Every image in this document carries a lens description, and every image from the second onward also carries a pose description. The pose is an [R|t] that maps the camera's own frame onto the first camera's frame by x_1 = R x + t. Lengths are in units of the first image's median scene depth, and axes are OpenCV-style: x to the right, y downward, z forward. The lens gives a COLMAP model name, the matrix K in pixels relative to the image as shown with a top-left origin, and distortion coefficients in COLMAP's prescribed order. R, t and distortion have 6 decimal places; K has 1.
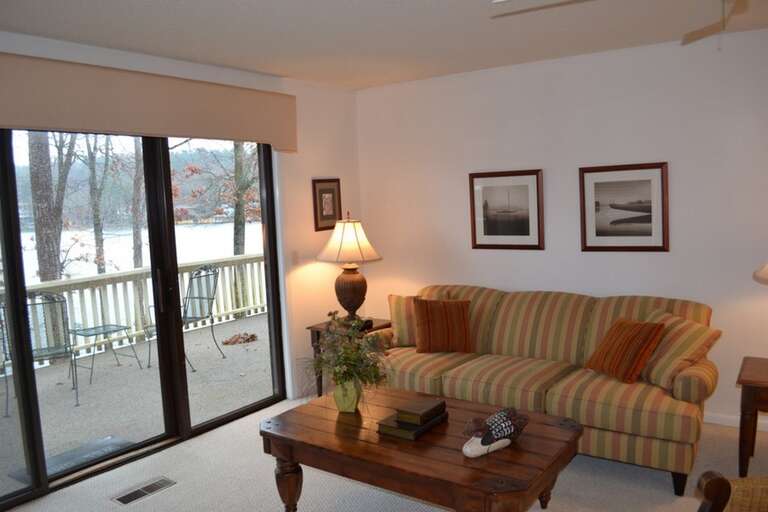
lens RADIAL K [[619.5, 0, 382.9], [0, 619.5, 257.9], [0, 0, 1]] dist [-0.017814, 0.000149]
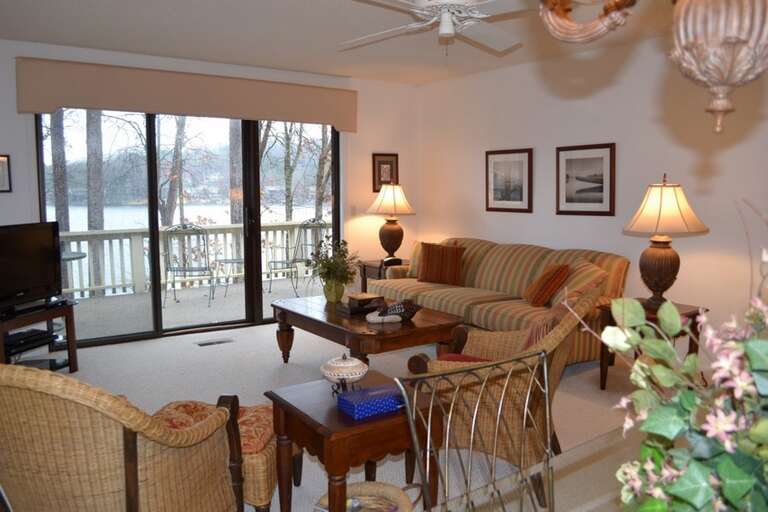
lens RADIAL K [[619.5, 0, 386.8], [0, 619.5, 254.0], [0, 0, 1]] dist [-0.017814, 0.000149]
pose [[0.942731, 0.076612, -0.324636, 0.389704], [-0.073956, 0.997050, 0.020534, 0.064850], [0.325252, 0.004651, 0.945616, -0.273749]]
